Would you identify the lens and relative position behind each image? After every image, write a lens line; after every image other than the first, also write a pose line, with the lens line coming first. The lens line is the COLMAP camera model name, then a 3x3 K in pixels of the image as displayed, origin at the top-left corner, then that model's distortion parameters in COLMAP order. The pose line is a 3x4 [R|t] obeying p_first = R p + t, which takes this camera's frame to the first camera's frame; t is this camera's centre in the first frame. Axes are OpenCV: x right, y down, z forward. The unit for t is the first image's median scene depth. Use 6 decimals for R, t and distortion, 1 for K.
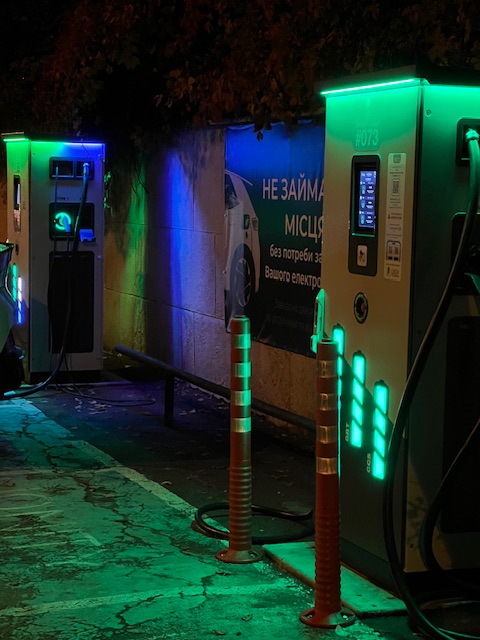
lens RADIAL K [[1423.7, 0, 240.4], [0, 1423.7, 318.5], [0, 0, 1]] dist [0.139236, 0.000000]
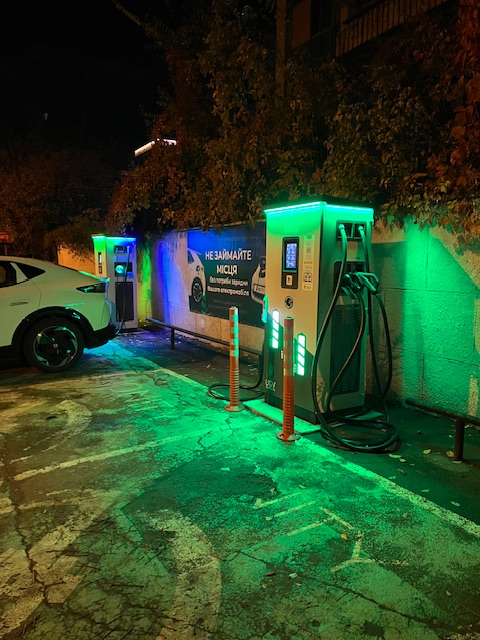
lens RADIAL K [[472.8, 0, 247.2], [0, 472.8, 333.4], [0, 0, 1]] dist [0.030883, -0.027452]
pose [[0.980488, -0.039015, 0.192668, -0.117006], [0.026484, 0.997388, 0.067192, -0.009487], [-0.194787, -0.060779, 0.978961, 0.213148]]
